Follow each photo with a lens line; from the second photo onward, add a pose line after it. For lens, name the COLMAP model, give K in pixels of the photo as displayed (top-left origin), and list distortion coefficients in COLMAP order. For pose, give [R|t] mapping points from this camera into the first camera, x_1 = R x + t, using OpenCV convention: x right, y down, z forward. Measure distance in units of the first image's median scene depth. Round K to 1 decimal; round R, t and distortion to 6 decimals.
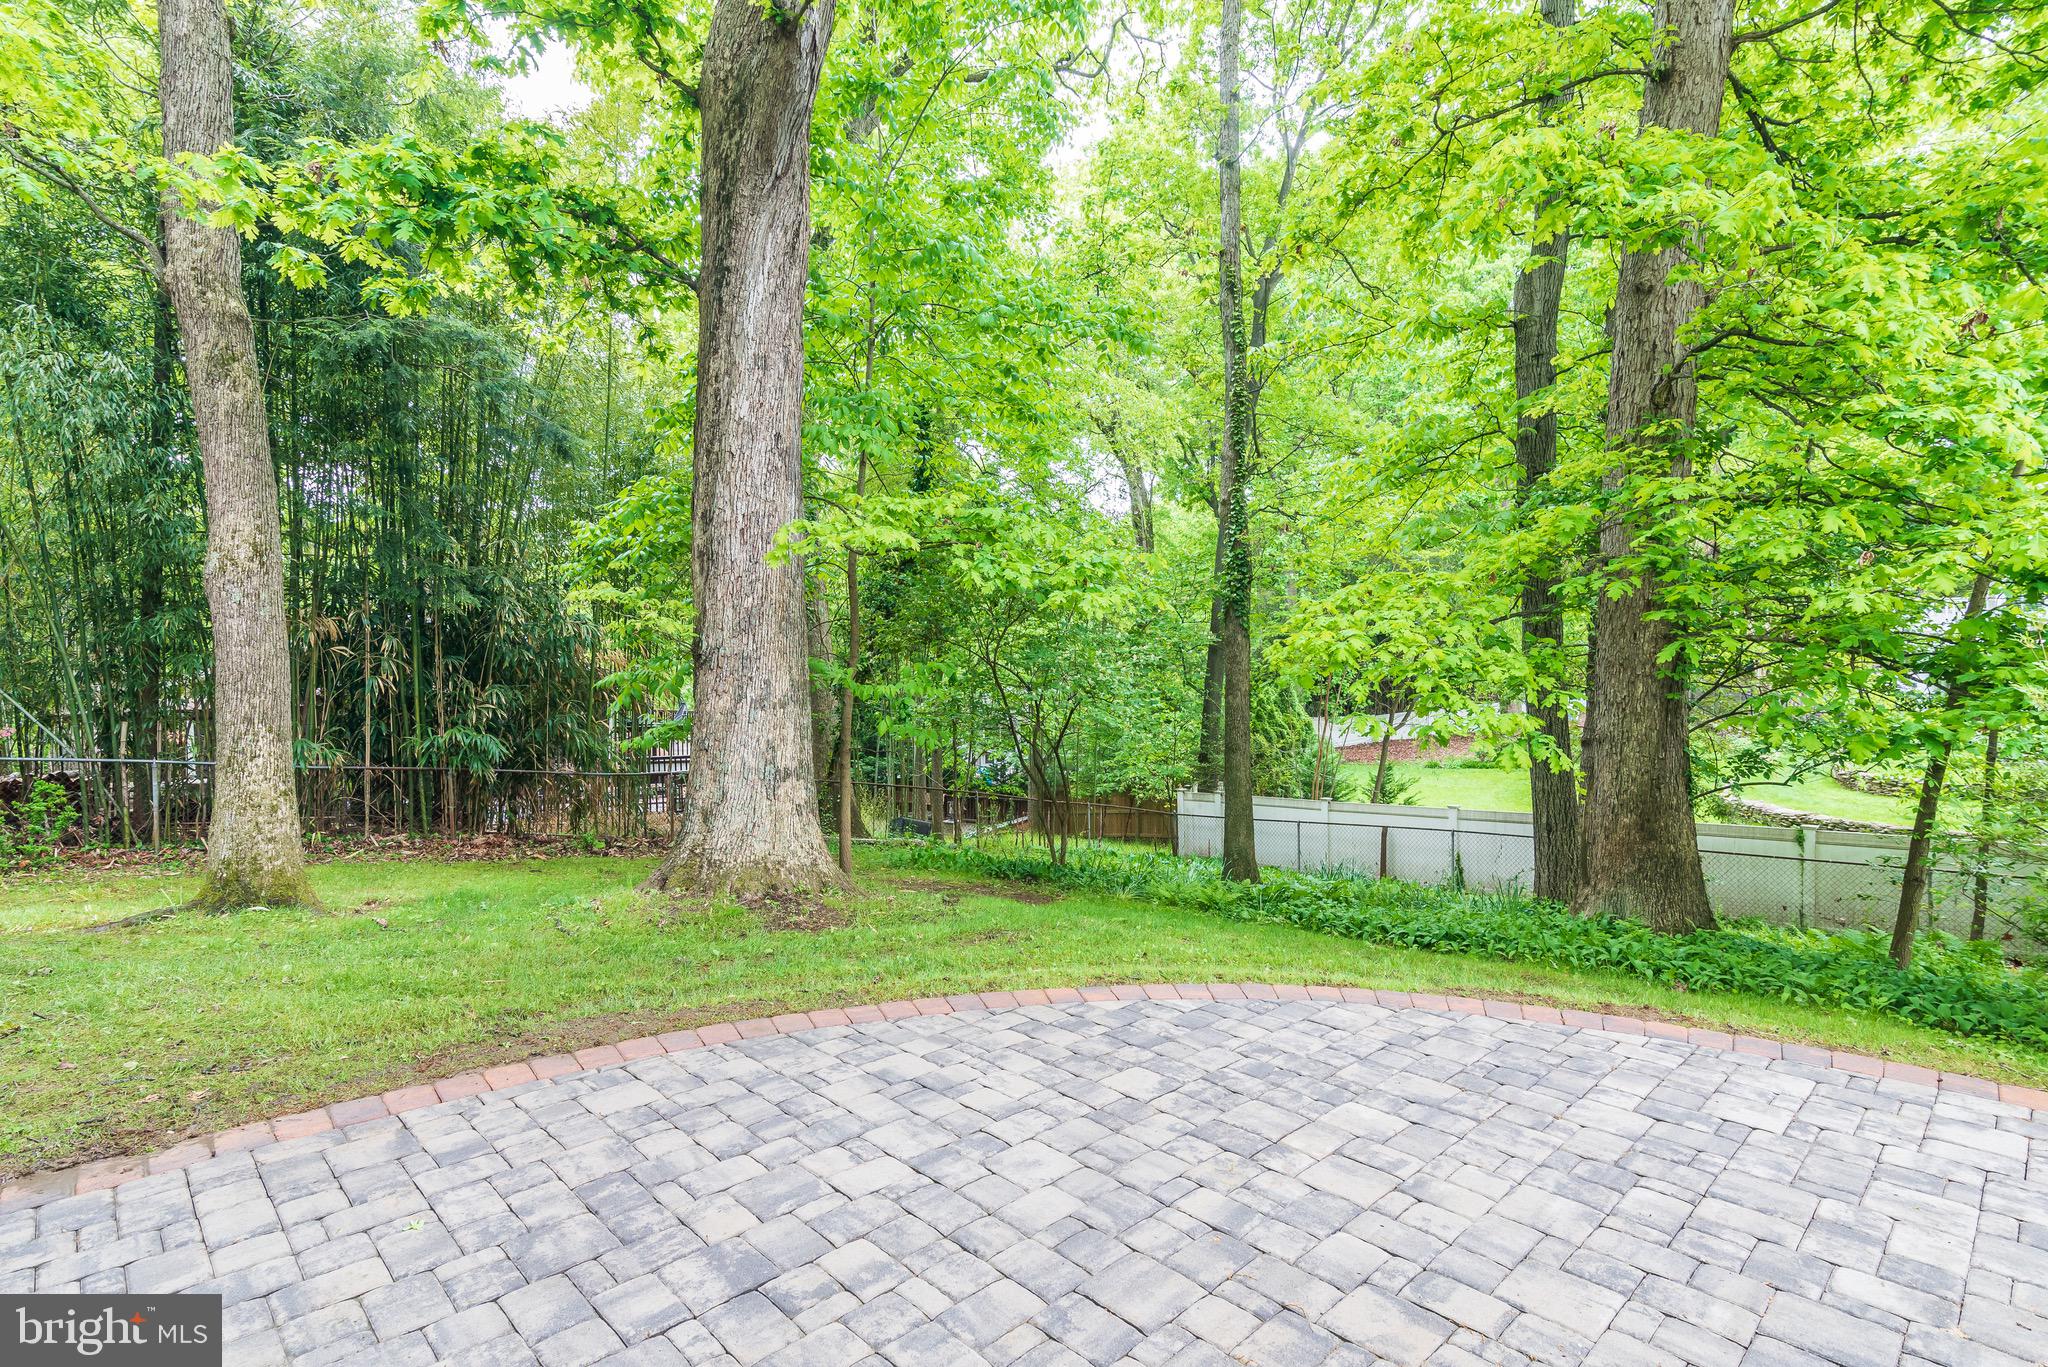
lens RADIAL K [[1027.2, 0, 1023.8], [0, 1027.2, 678.4], [0, 0, 1]] dist [0.001302, 0.000058]
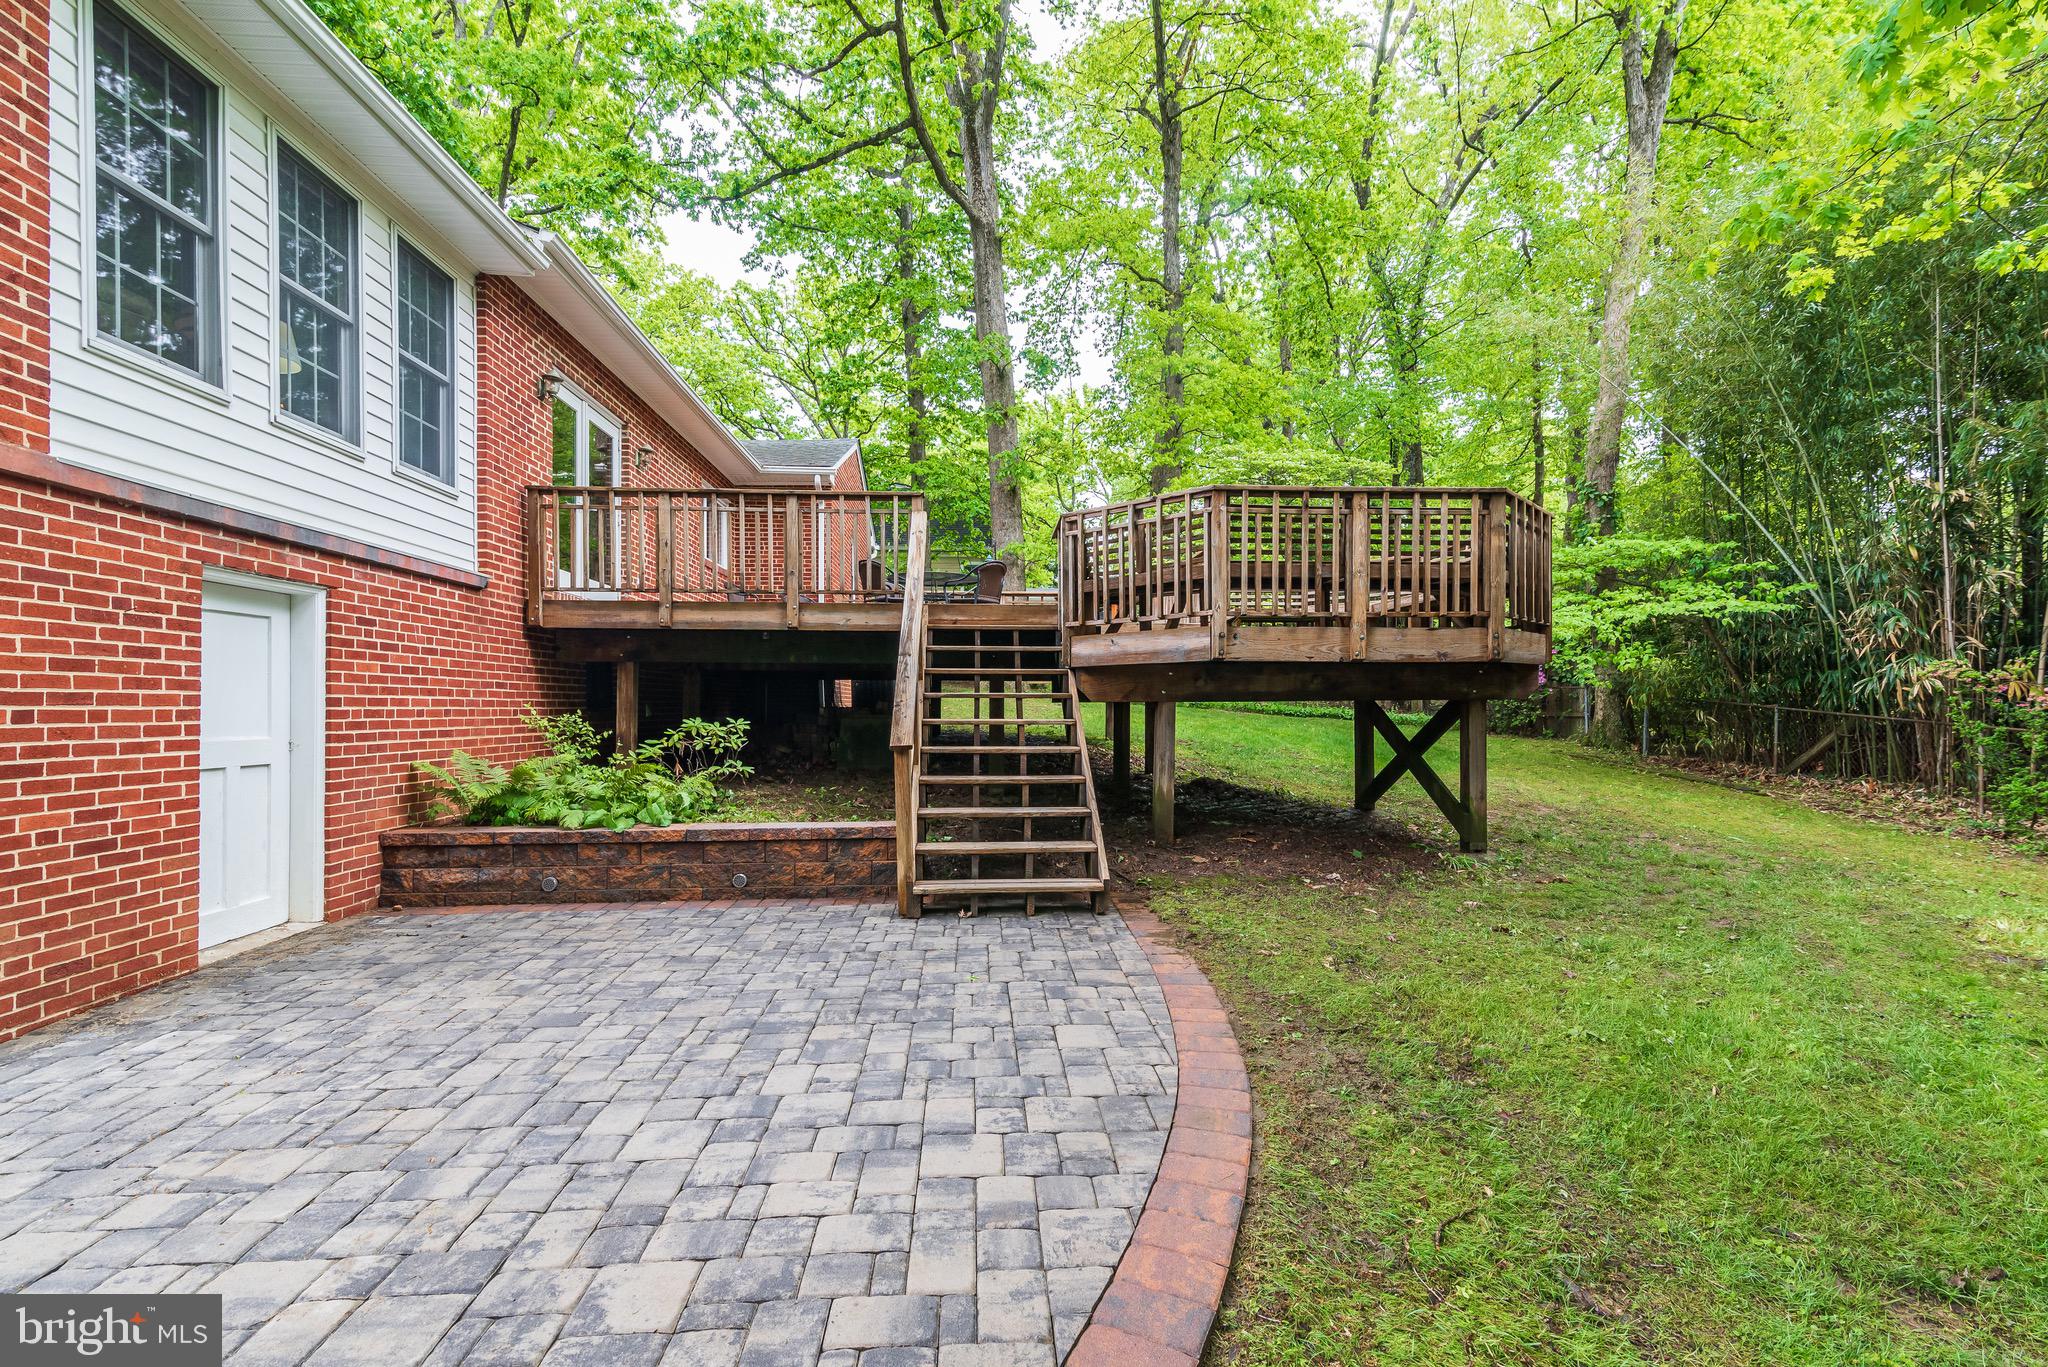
lens RADIAL K [[920.0, 0, 1025.0], [0, 920.0, 688.7], [0, 0, 1]] dist [0.004838, 0.000912]
pose [[-0.653216, -0.000036, -0.757171, 0.429991], [-0.005920, 0.999970, 0.005059, 0.037870], [0.757148, 0.007787, -0.653197, 1.750852]]
